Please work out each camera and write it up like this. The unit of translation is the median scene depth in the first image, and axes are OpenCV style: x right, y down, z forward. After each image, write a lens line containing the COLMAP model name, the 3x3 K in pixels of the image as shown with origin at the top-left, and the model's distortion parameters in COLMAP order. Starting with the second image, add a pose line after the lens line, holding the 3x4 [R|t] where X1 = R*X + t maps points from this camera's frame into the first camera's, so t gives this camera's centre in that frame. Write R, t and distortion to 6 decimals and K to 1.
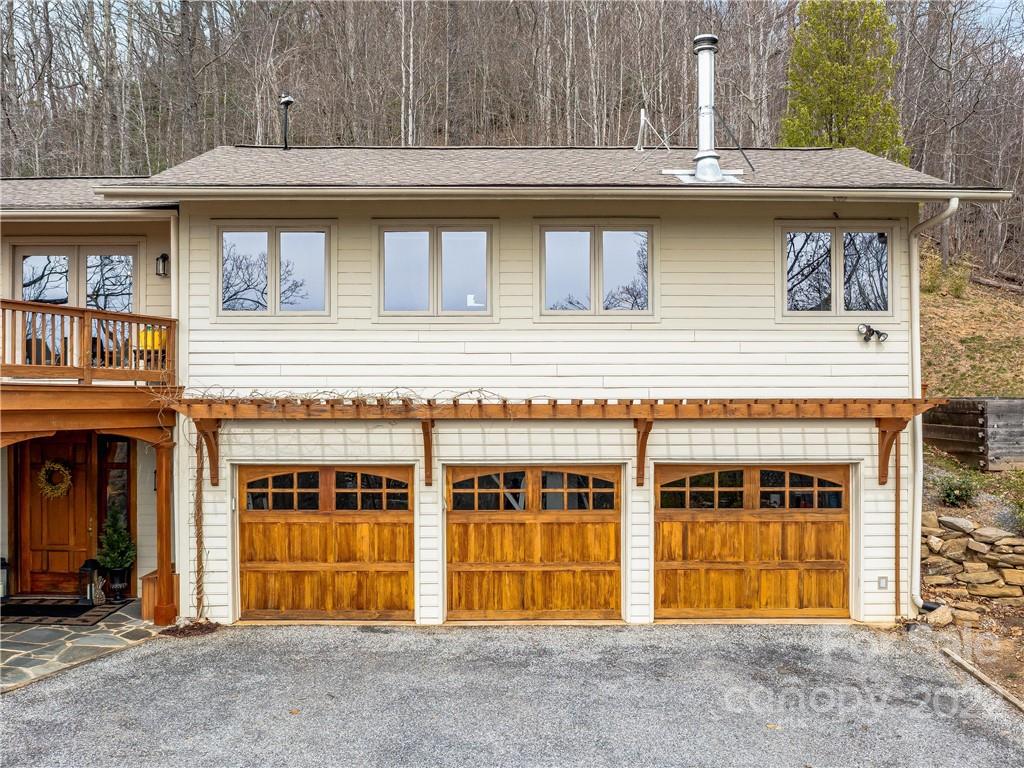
lens RADIAL K [[905.9, 0, 512.0], [0, 905.9, 384.0], [0, 0, 1]] dist [-0.033544, -0.000862]
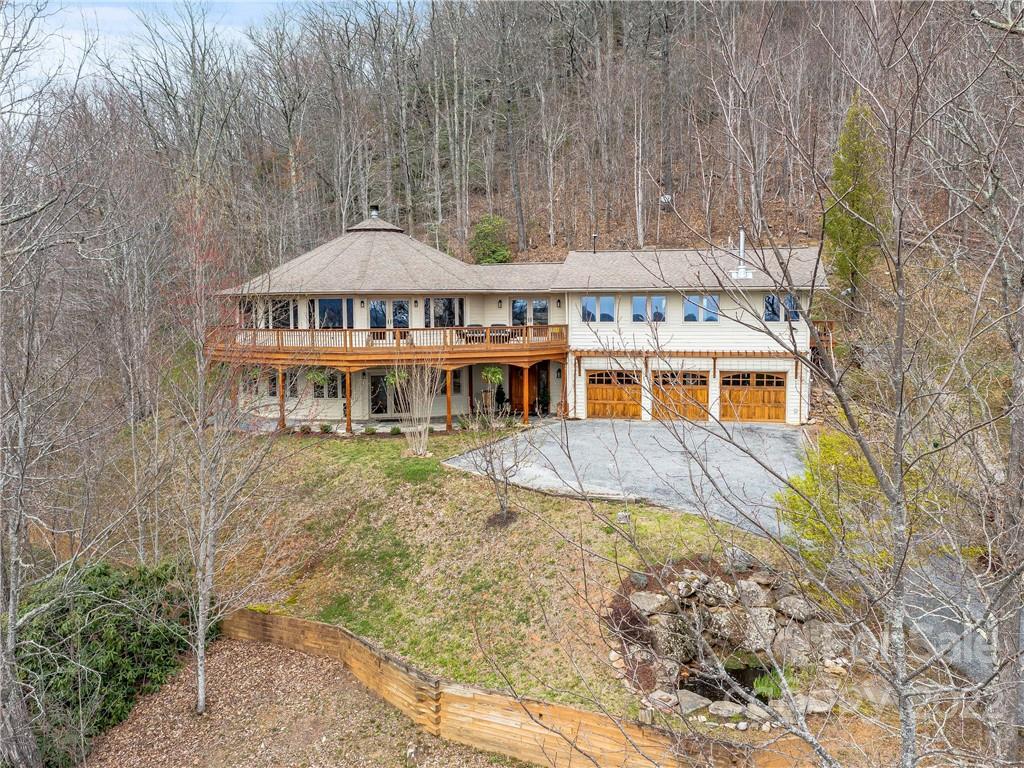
lens RADIAL K [[905.9, 0, 512.0], [0, 905.9, 384.0], [0, 0, 1]] dist [-0.033544, -0.000862]
pose [[0.968478, 0.014856, -0.248657, 0.238265], [0.009831, 0.995163, 0.097749, -0.175265], [0.248907, -0.097113, 0.963647, -2.148260]]
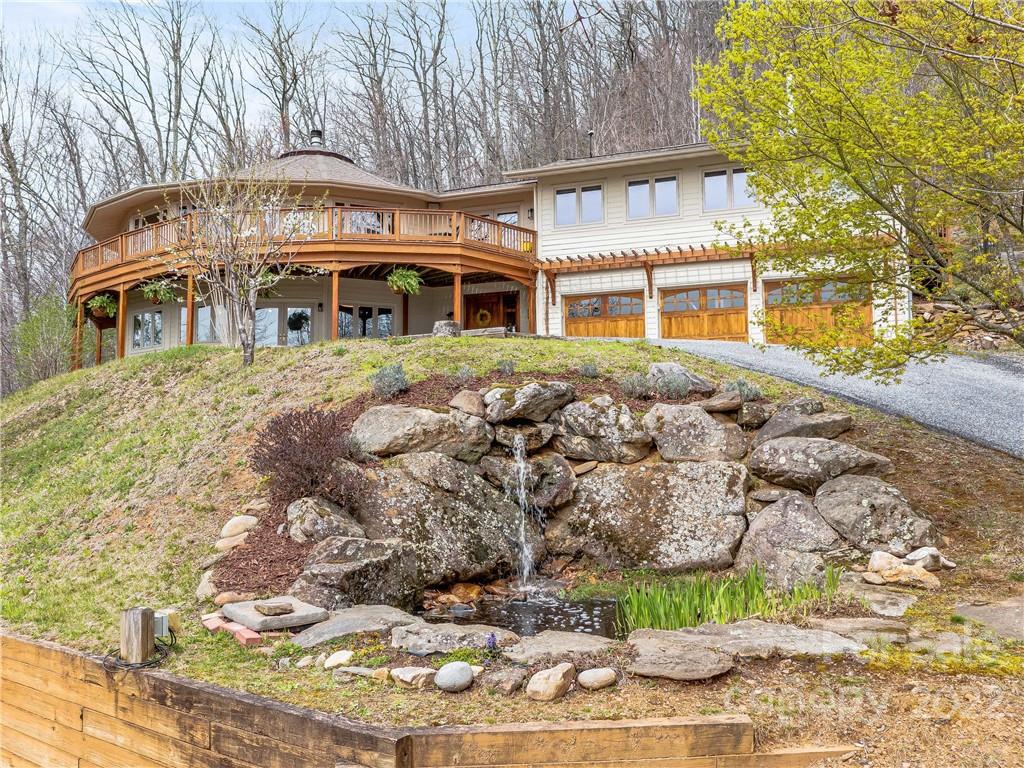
lens RADIAL K [[905.9, 0, 512.0], [0, 905.9, 384.0], [0, 0, 1]] dist [-0.033544, -0.000862]
pose [[0.920840, -0.034230, -0.388436, 0.409423], [0.008158, 0.997613, -0.068572, 0.441626], [0.389856, 0.059975, 0.918921, -1.009643]]
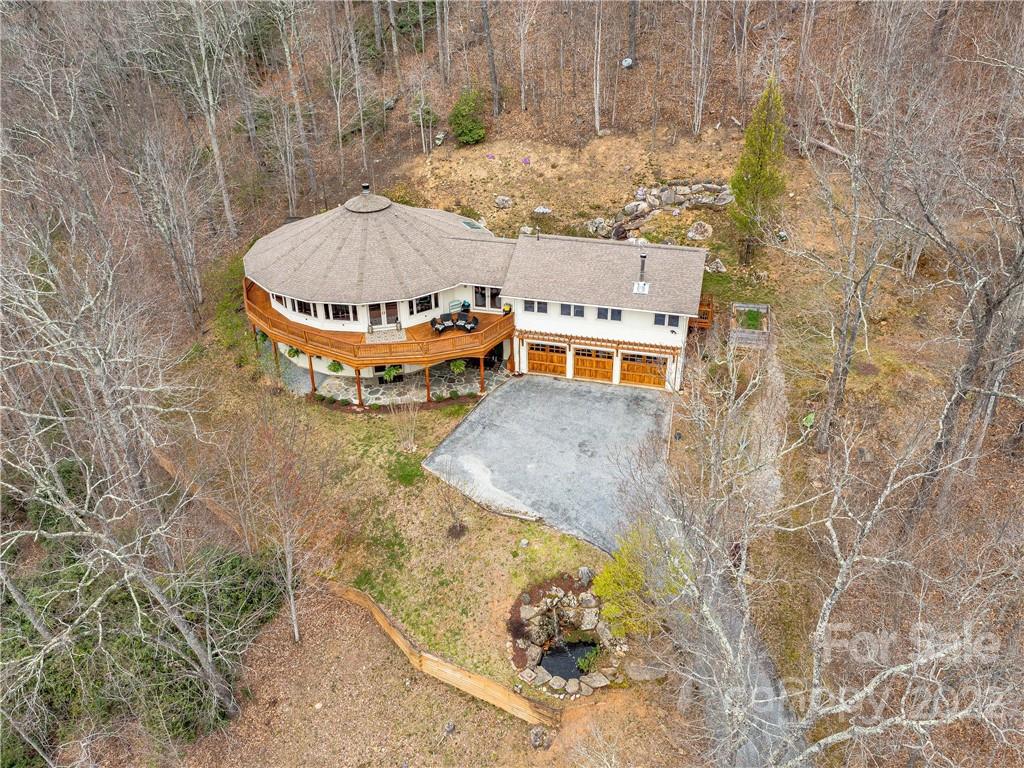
lens RADIAL K [[905.9, 0, 512.0], [0, 905.9, 384.0], [0, 0, 1]] dist [-0.033544, -0.000862]
pose [[0.965228, 0.123995, -0.230131, 0.666972], [0.015238, 0.852162, 0.523057, -2.046312], [0.260965, -0.508376, 0.820641, -2.756179]]
